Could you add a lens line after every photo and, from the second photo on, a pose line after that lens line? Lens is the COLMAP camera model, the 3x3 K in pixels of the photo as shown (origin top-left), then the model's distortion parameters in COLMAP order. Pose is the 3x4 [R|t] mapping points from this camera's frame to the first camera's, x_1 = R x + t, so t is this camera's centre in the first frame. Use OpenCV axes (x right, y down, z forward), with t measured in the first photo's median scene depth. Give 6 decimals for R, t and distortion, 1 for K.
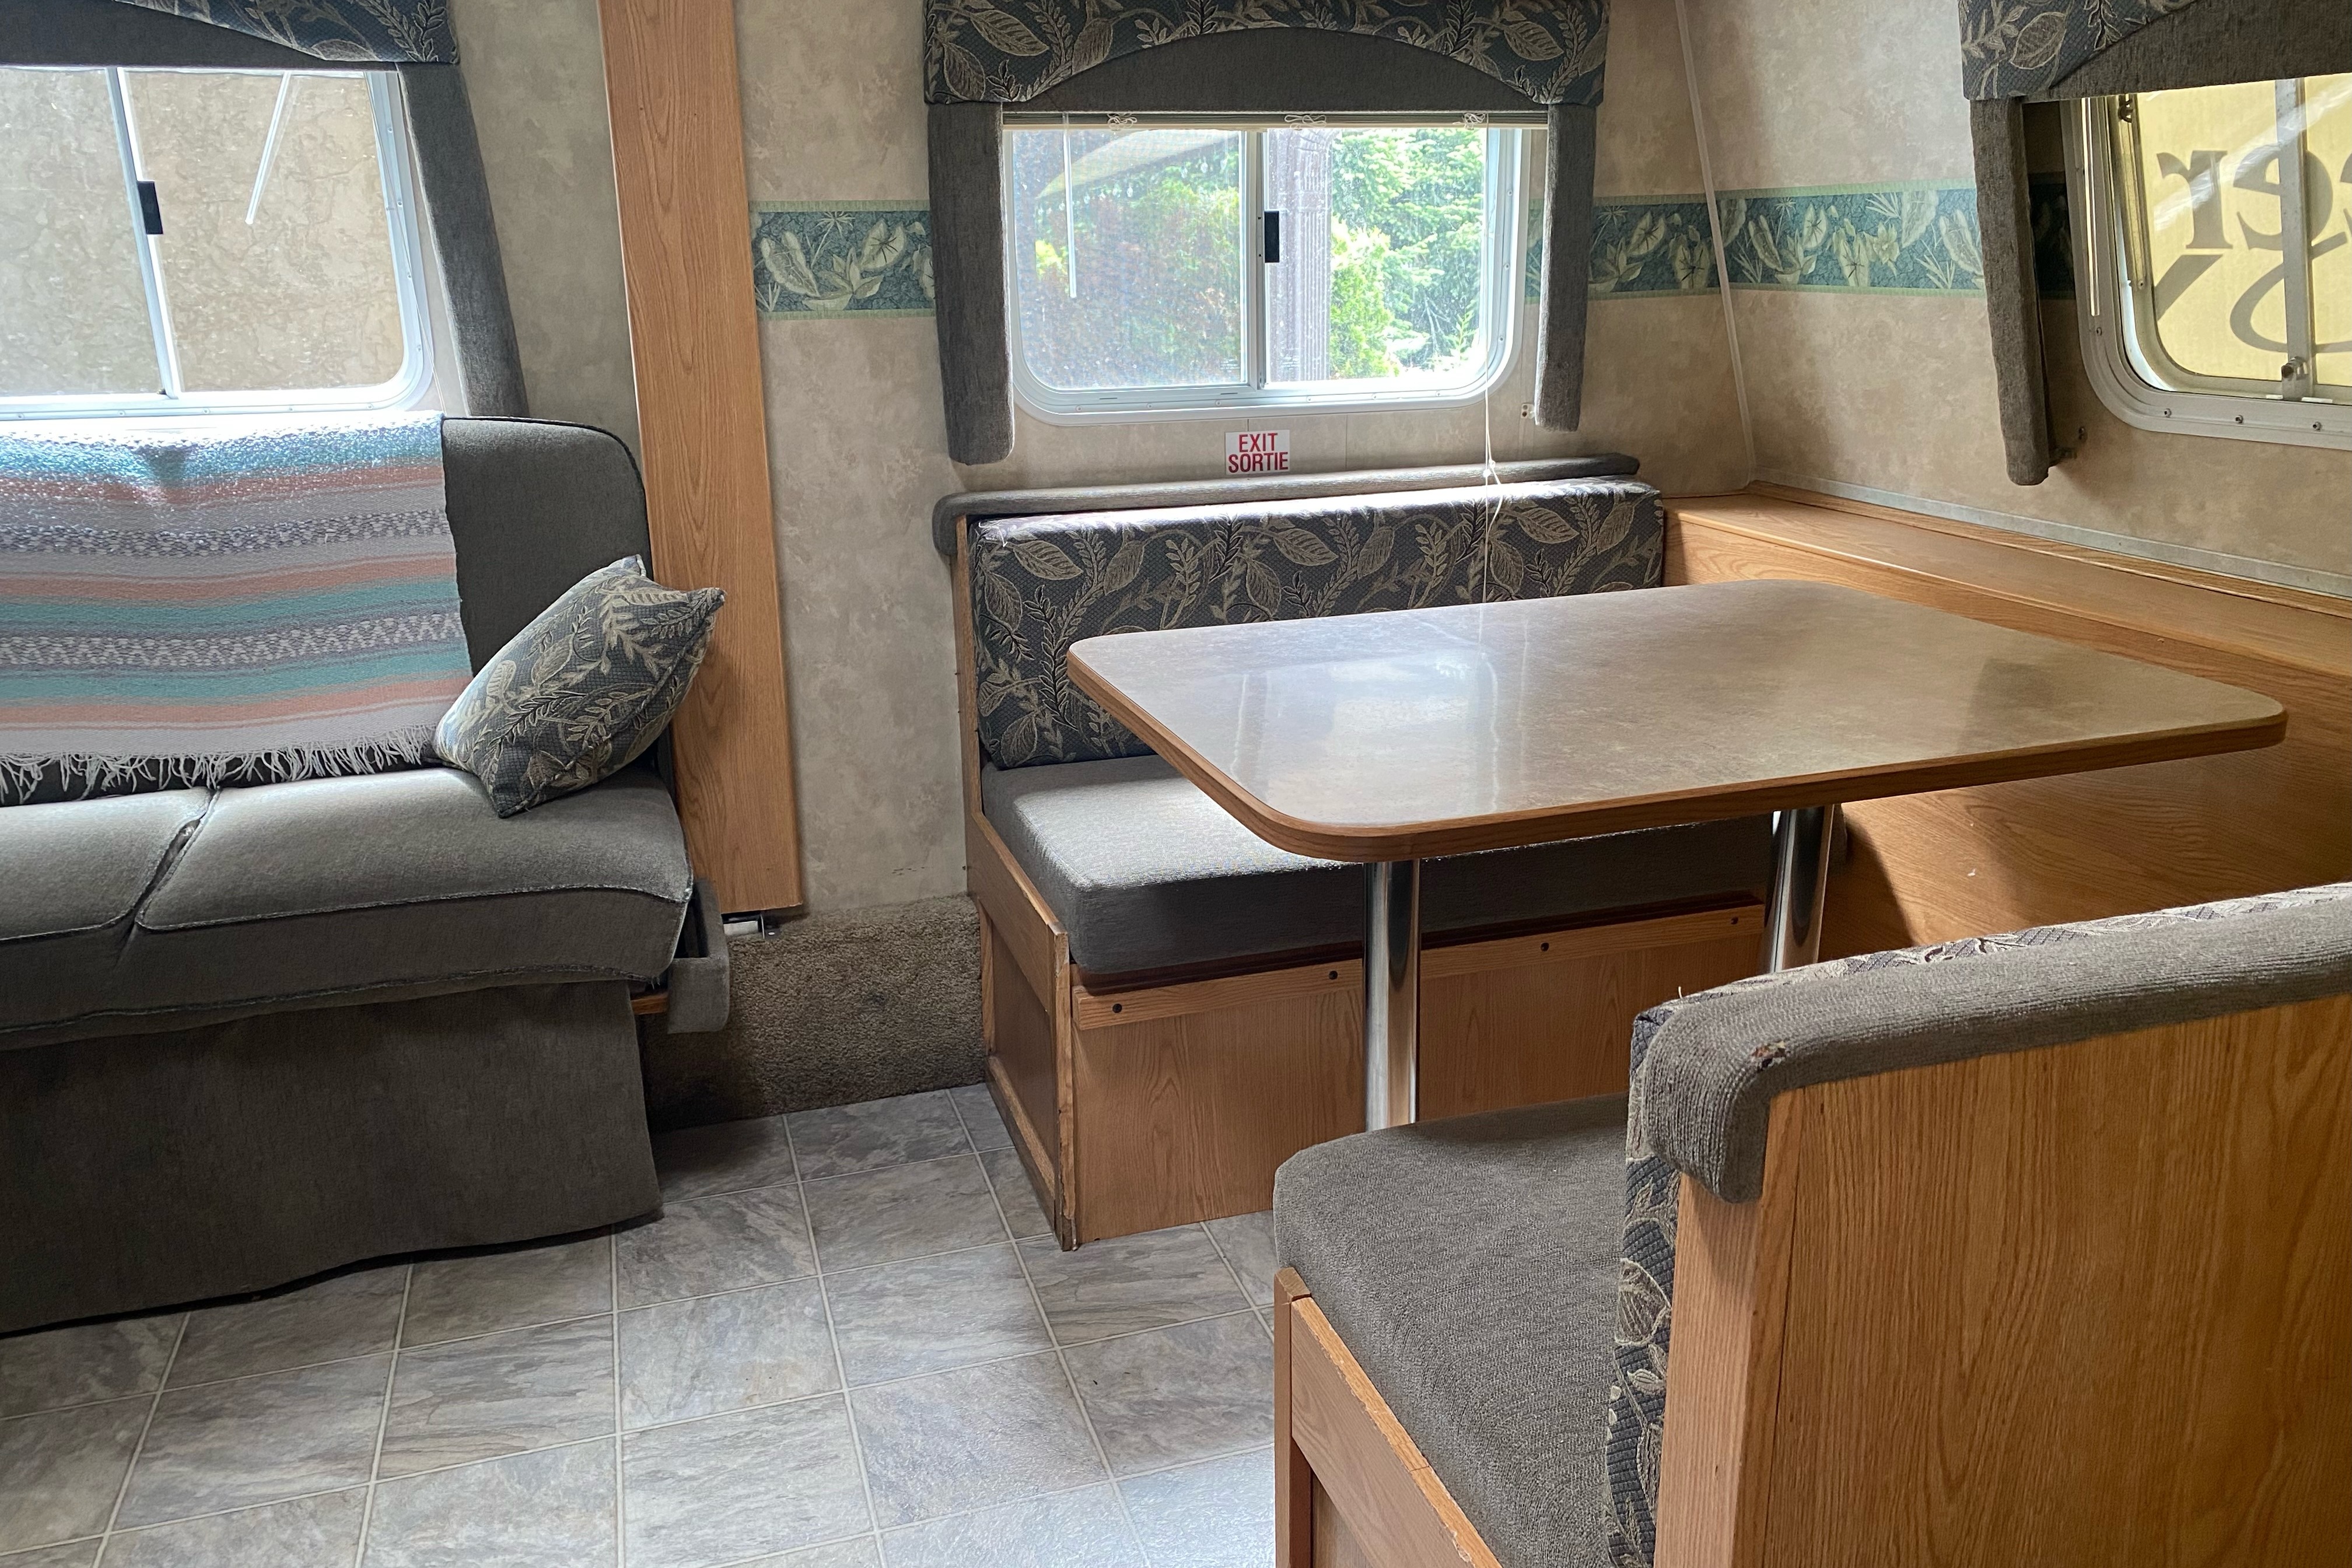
lens RADIAL K [[1800.1, 0, 1185.1], [0, 1800.1, 789.2], [0, 0, 1]] dist [-0.011234, 0.009066]
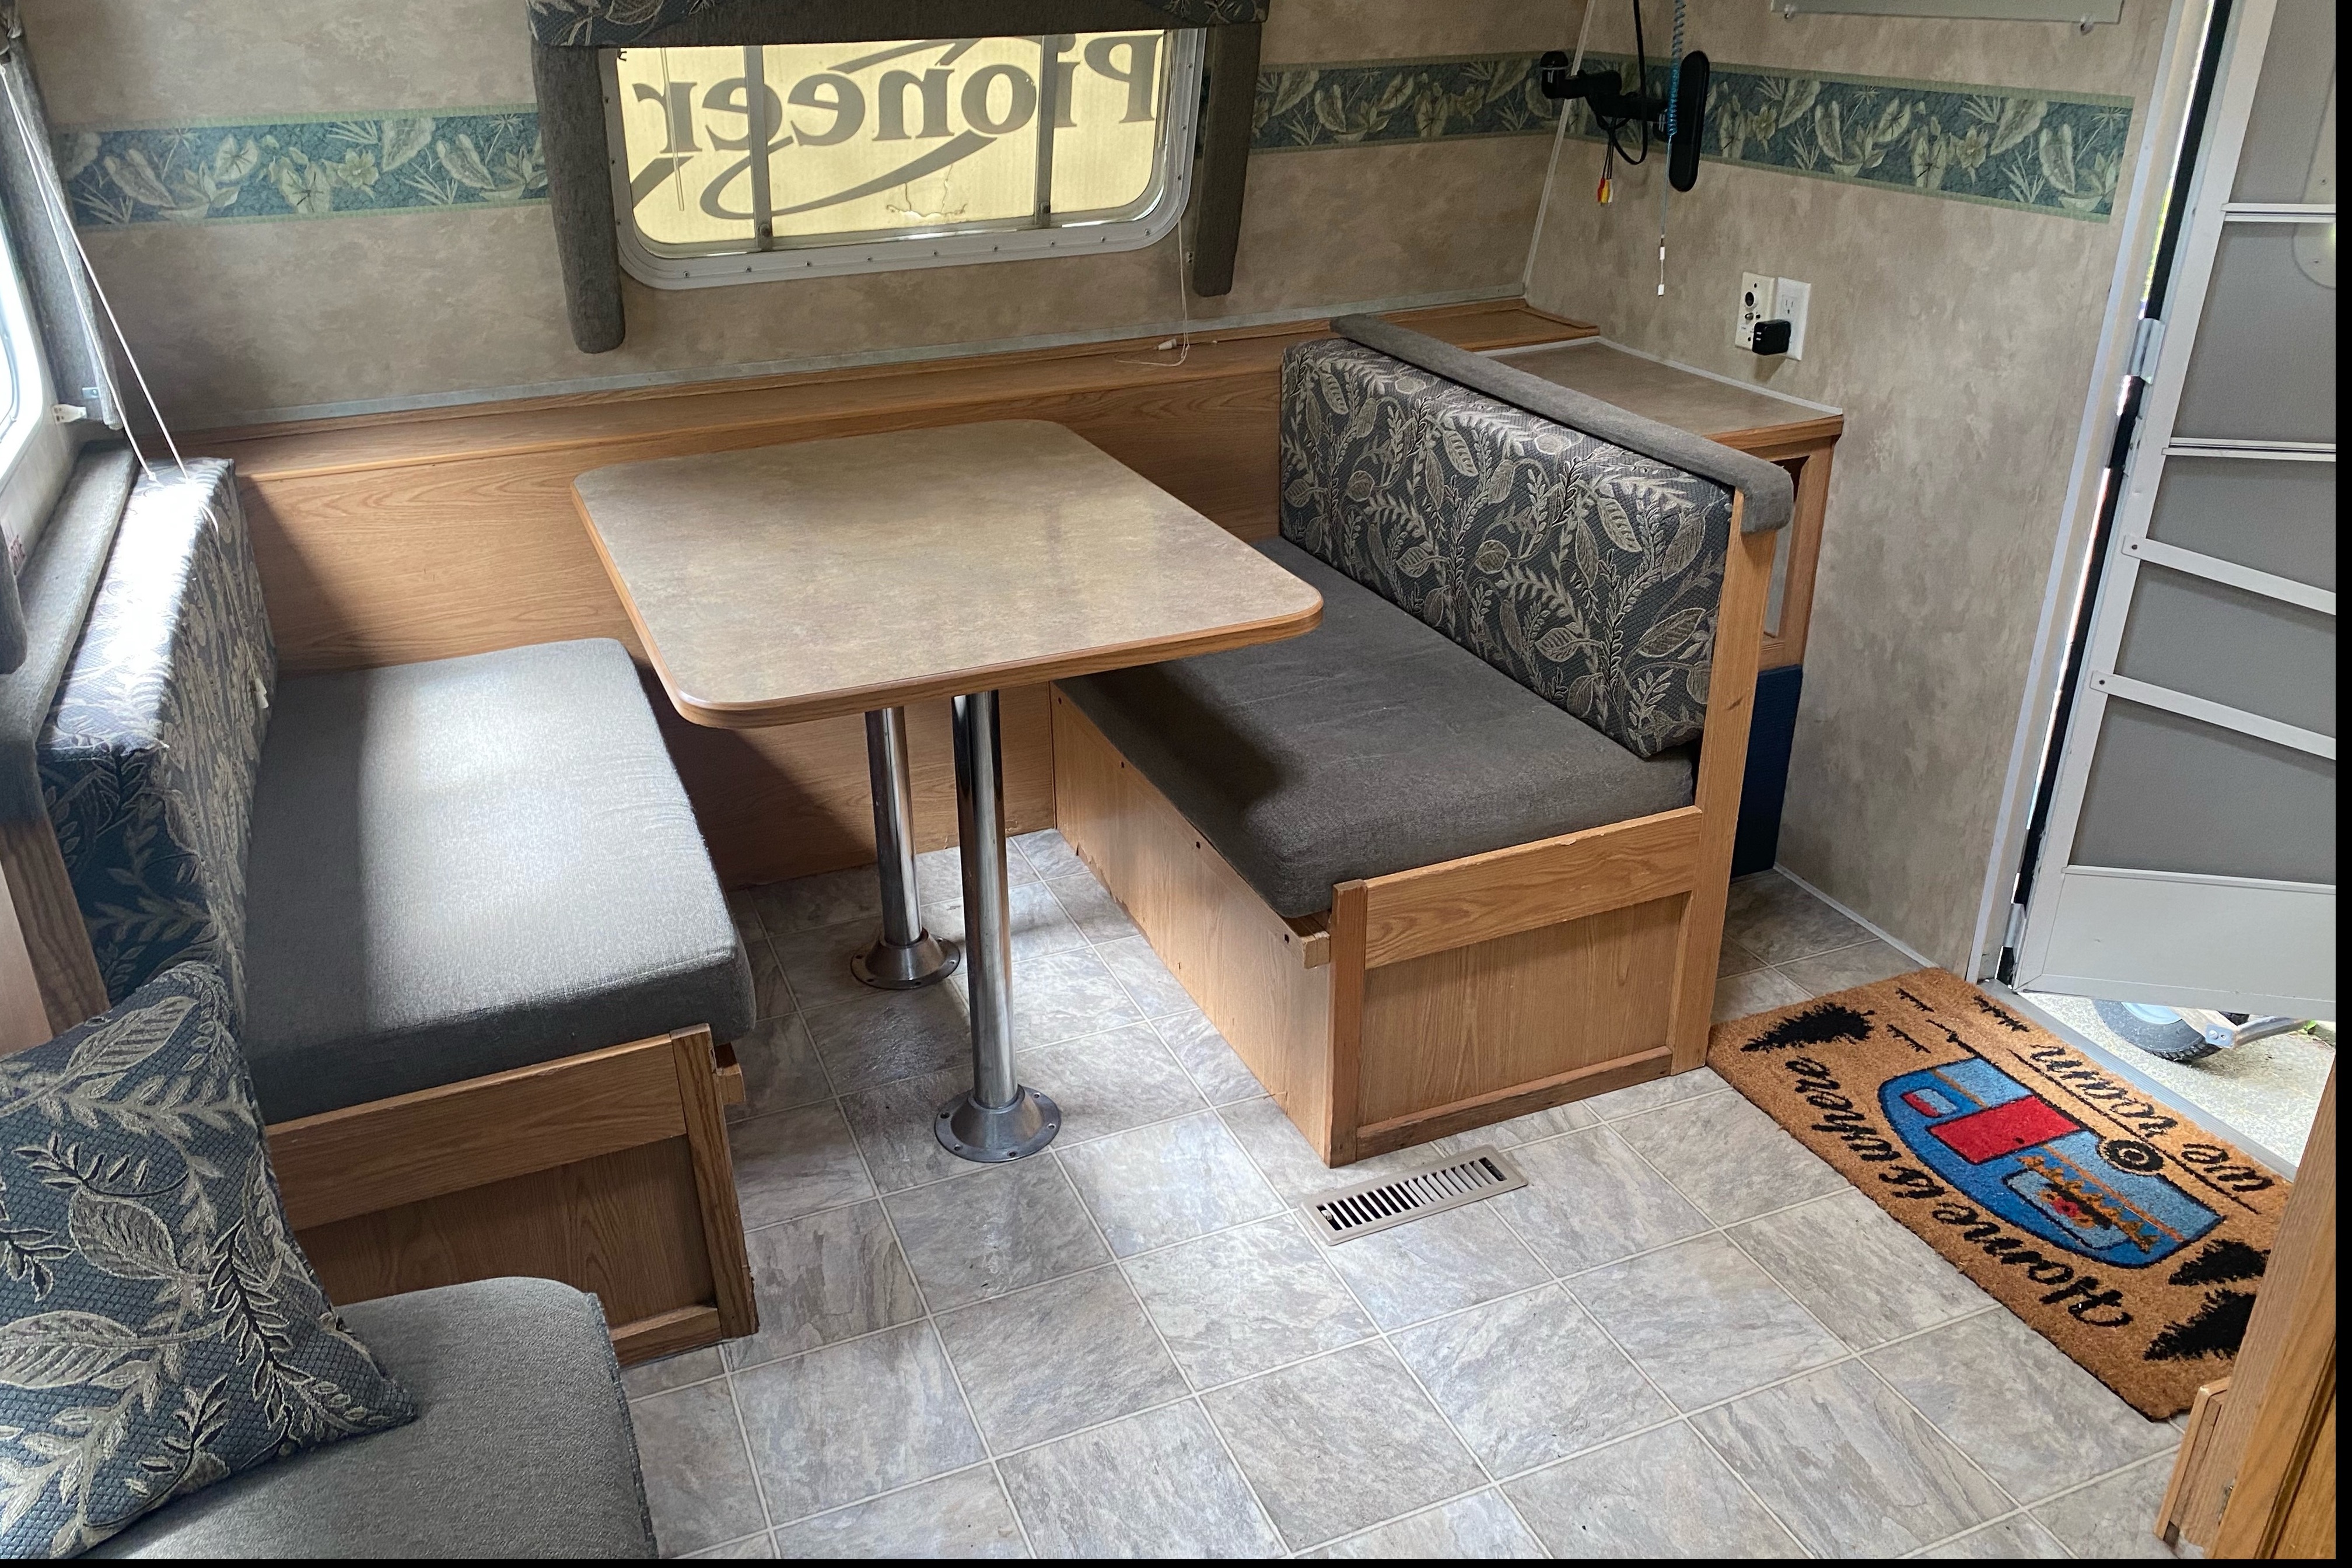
lens RADIAL K [[1800.1, 0, 1167.0], [0, 1800.1, 782.1], [0, 0, 1]] dist [-0.011234, 0.009066]
pose [[-0.089276, -0.416002, 0.904971, -0.766119], [0.298649, 0.855611, 0.422775, -0.303504], [-0.950178, 0.308012, 0.047853, 0.616901]]
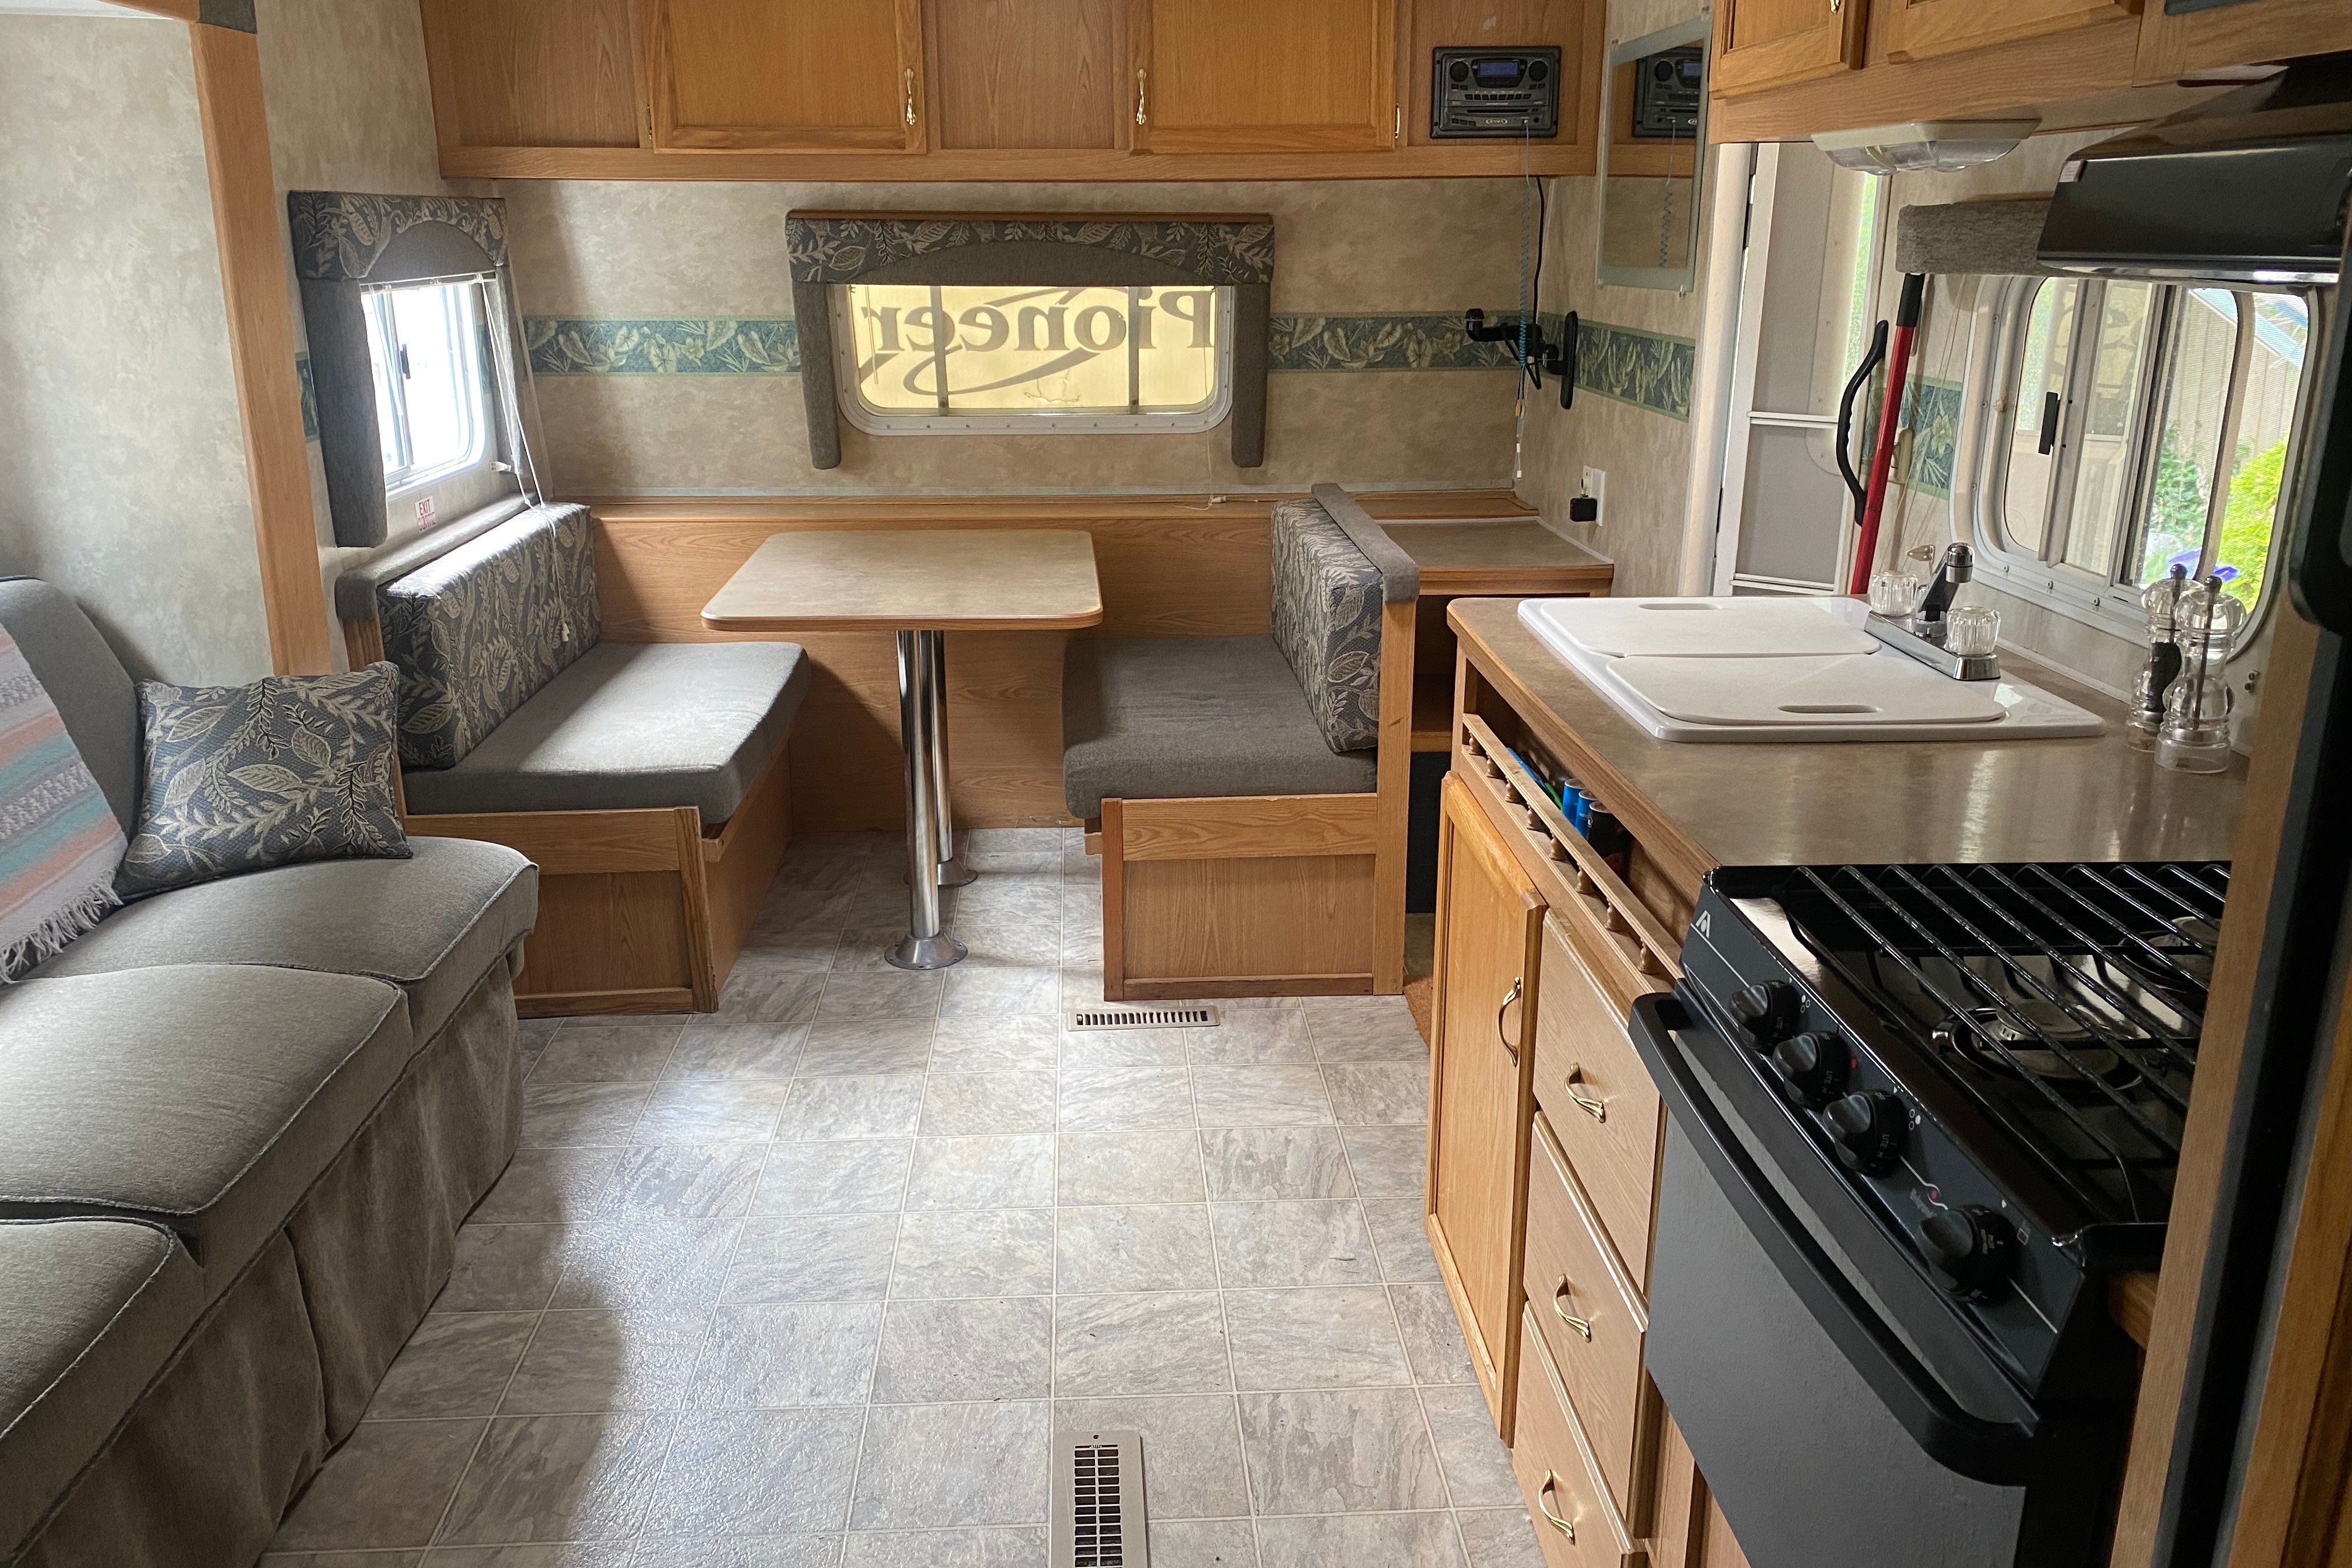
lens RADIAL K [[1800.1, 0, 1232.6], [0, 1800.1, 801.4], [0, 0, 1]] dist [-0.011234, 0.009066]
pose [[0.228824, -0.282573, 0.931554, -1.289335], [0.271919, 0.937406, 0.217555, -0.126923], [-0.934719, 0.203526, 0.291338, 0.073582]]
